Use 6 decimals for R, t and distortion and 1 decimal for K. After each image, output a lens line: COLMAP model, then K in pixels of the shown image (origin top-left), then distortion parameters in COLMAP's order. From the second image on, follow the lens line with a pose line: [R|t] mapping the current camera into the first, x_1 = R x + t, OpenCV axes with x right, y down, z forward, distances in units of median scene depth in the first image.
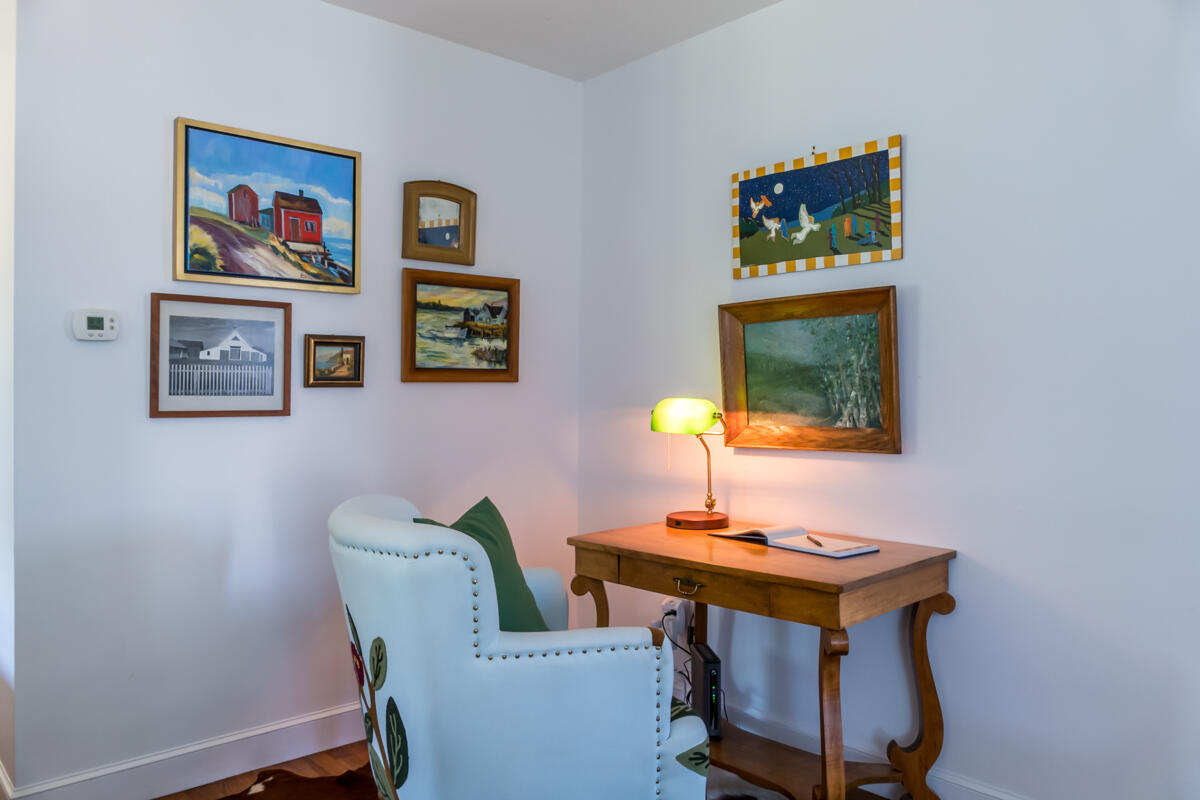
lens RADIAL K [[879.8, 0, 598.6], [0, 879.8, 404.0], [0, 0, 1]] dist [-0.003067, -0.000143]
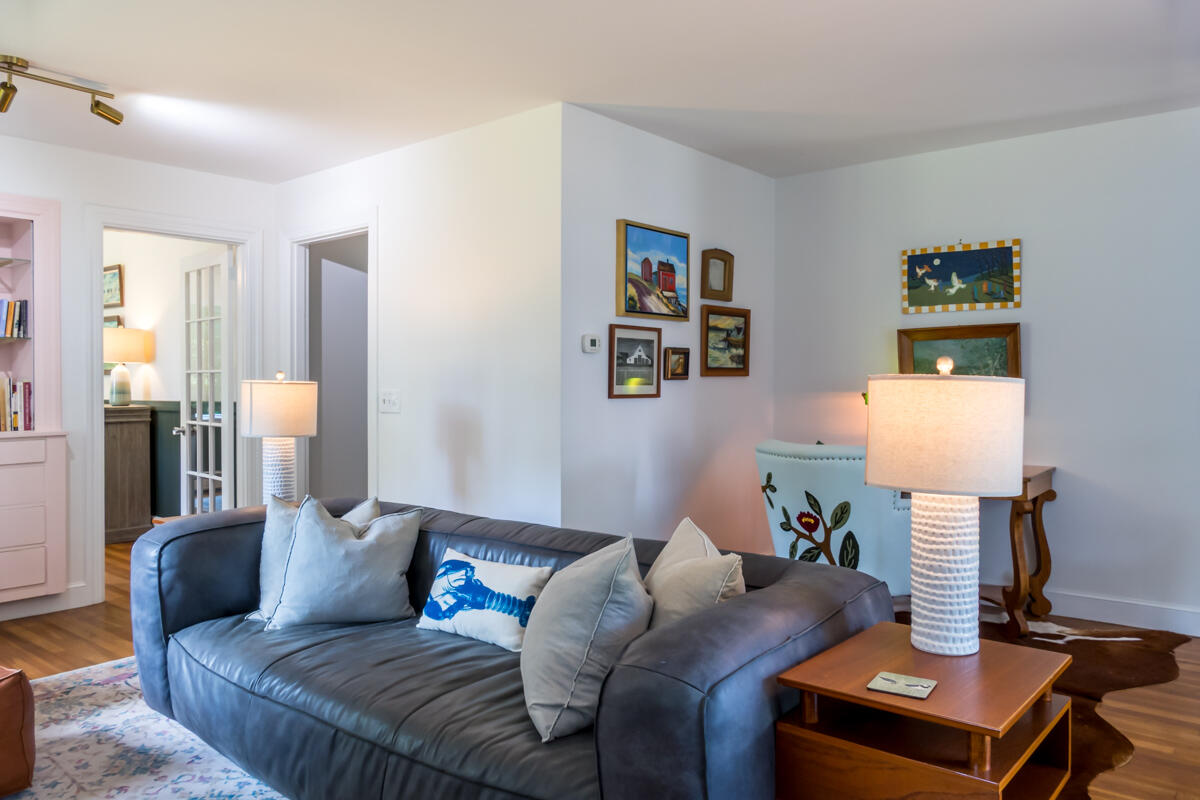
lens RADIAL K [[879.8, 0, 601.0], [0, 879.8, 393.6], [0, 0, 1]] dist [-0.003067, -0.000143]
pose [[0.989234, -0.006082, 0.146213, -0.700129], [0.006195, 0.999981, -0.000322, 0.005933], [-0.146208, 0.001224, 0.989253, -0.596499]]
